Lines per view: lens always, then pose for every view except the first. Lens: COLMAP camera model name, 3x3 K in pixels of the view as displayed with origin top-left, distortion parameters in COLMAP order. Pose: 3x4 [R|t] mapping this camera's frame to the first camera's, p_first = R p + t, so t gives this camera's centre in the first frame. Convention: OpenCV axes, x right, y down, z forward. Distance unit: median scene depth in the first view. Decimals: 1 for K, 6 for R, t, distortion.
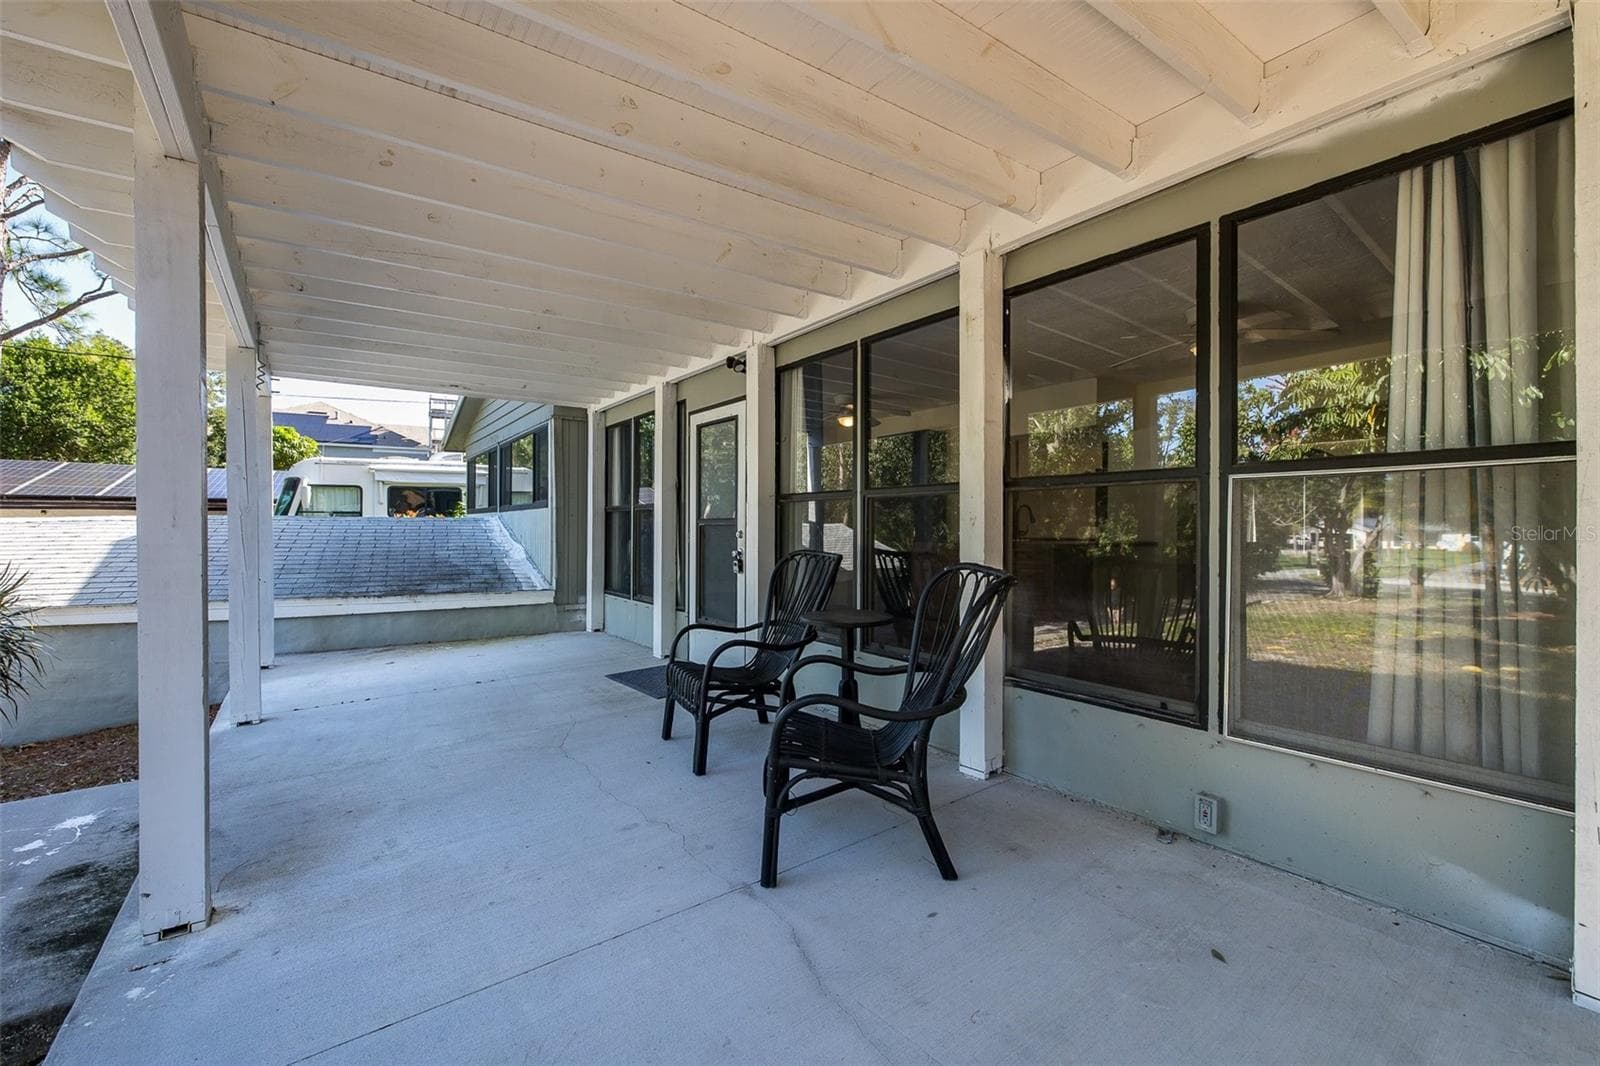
lens RADIAL K [[688.4, 0, 767.1], [0, 688.4, 532.3], [0, 0, 1]] dist [0.003159, -0.000026]
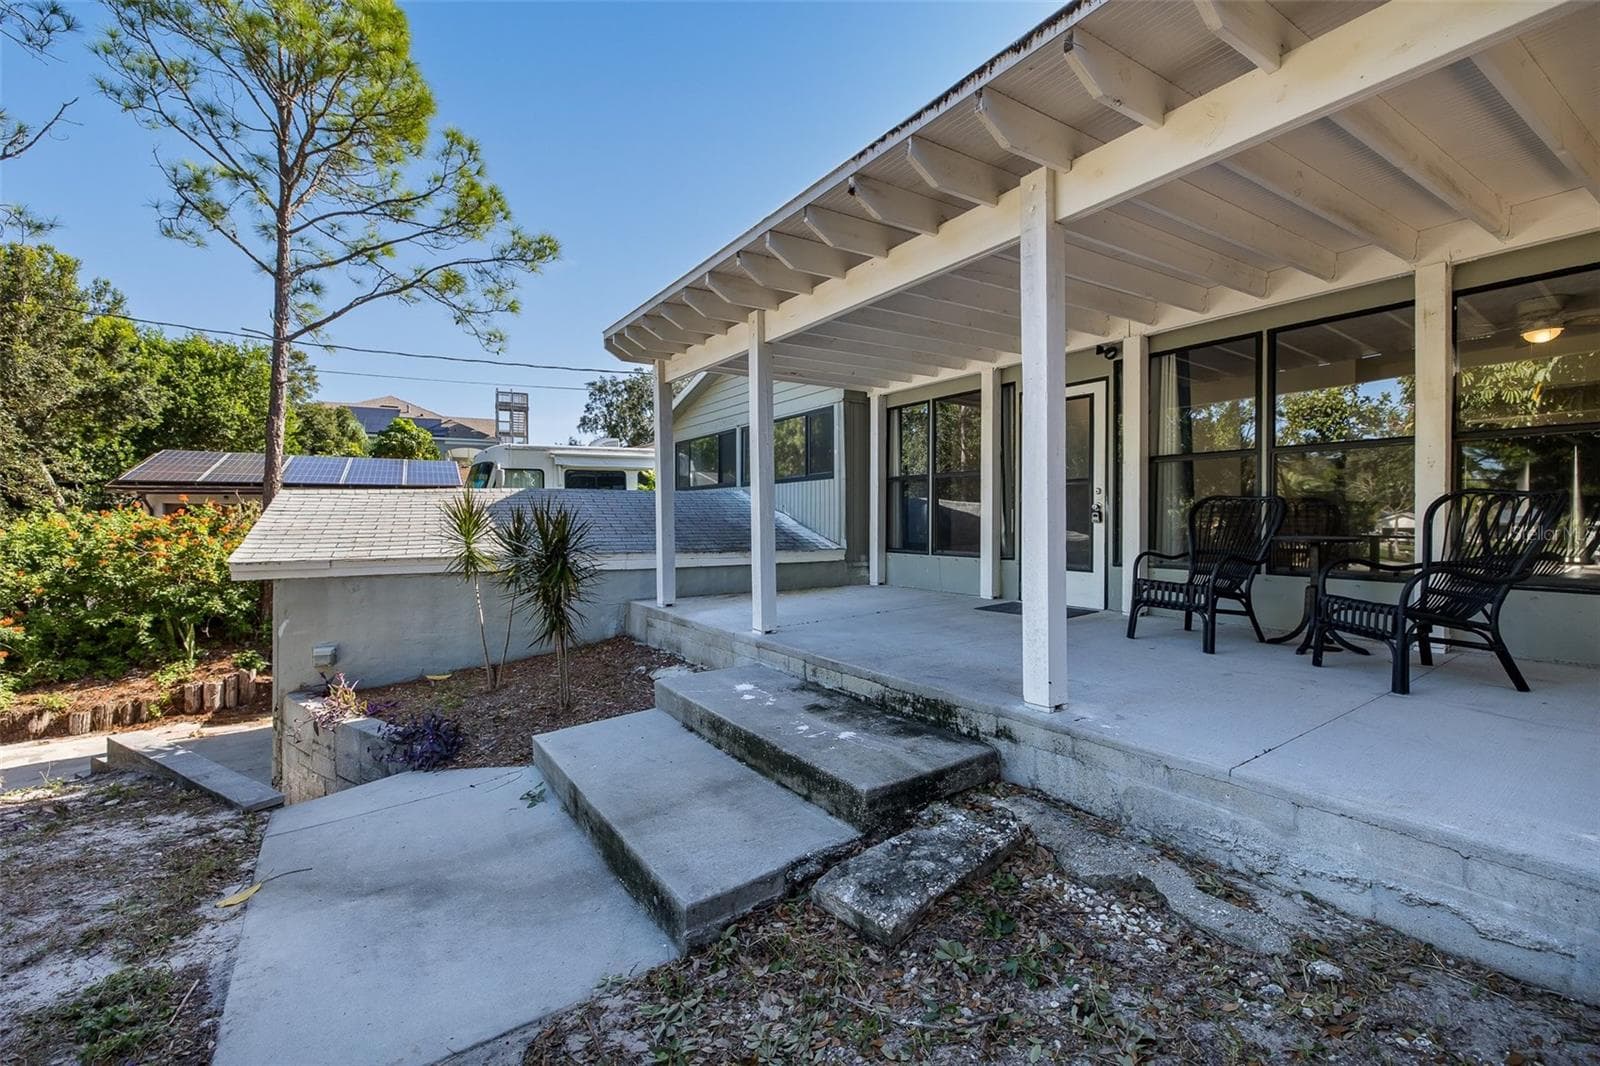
lens RADIAL K [[688.4, 0, 767.1], [0, 688.4, 532.3], [0, 0, 1]] dist [0.003159, -0.000026]
pose [[0.999078, -0.002901, -0.042835, -0.386839], [0.003500, 0.999897, 0.013914, 0.038026], [0.042791, -0.014051, 0.998985, -0.165683]]
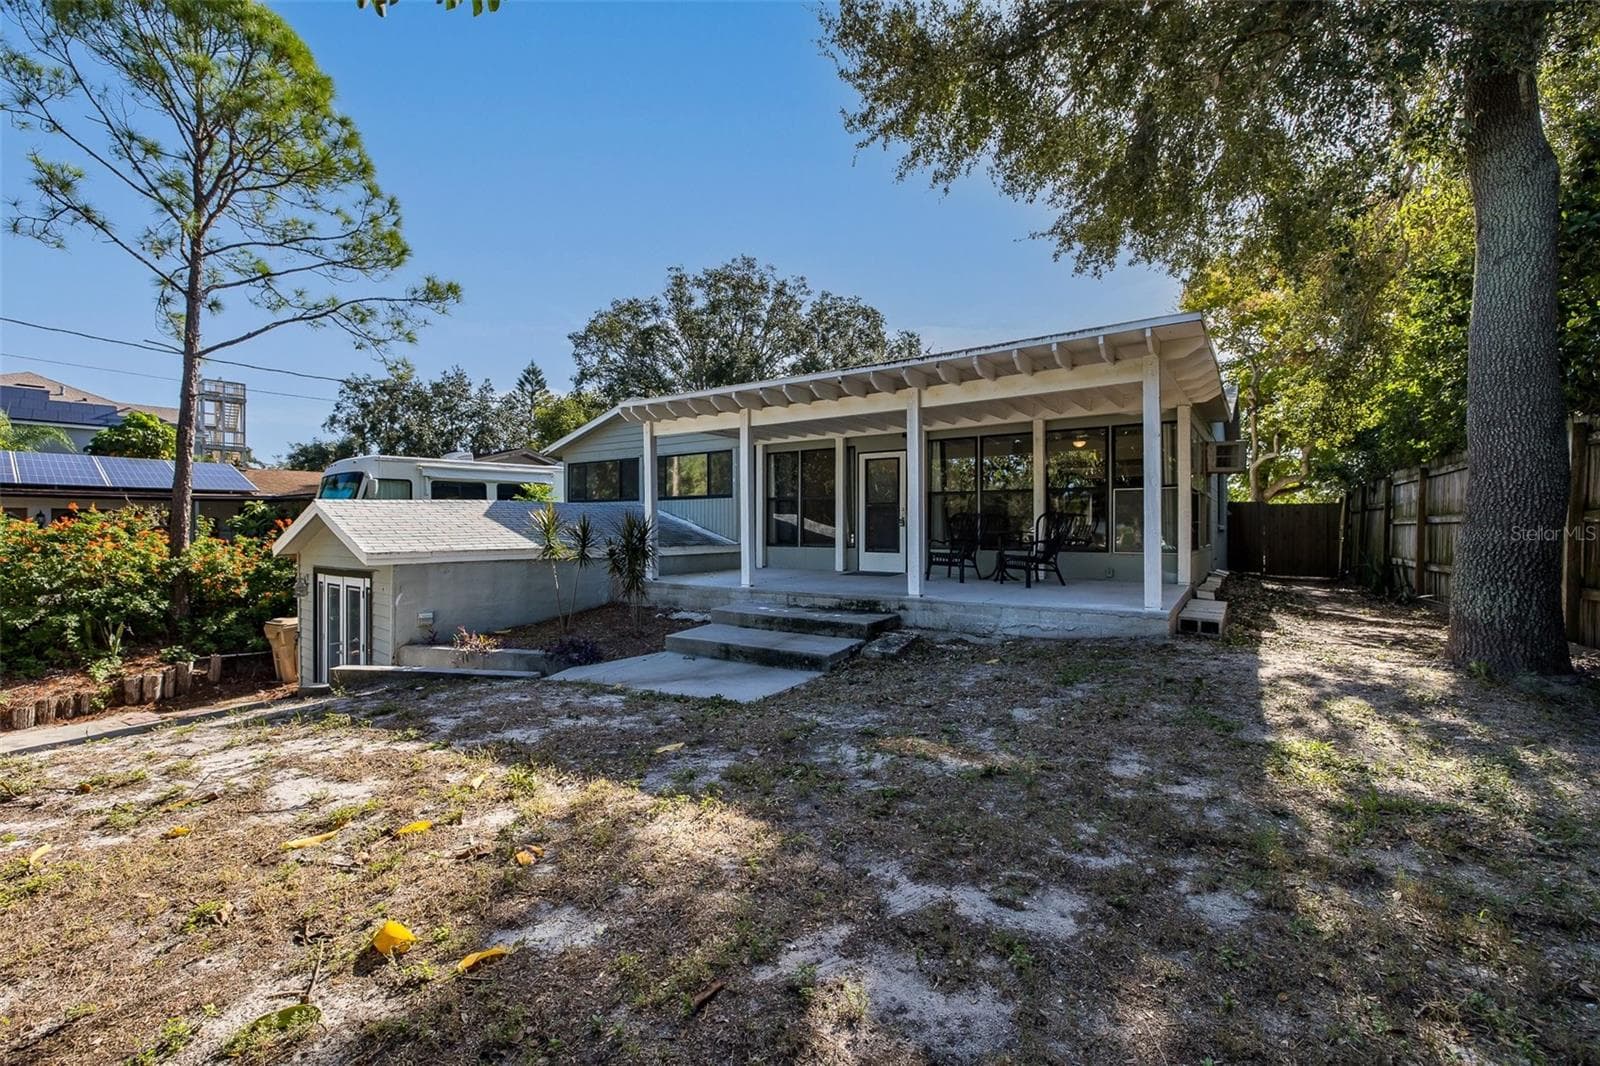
lens RADIAL K [[703.9, 0, 753.0], [0, 703.9, 545.7], [0, 0, 1]] dist [-0.002937, -0.000980]
pose [[0.951405, -0.009011, 0.307809, -0.832319], [0.003190, 0.999807, 0.019410, 0.051215], [-0.307925, -0.017485, 0.951250, -0.724295]]
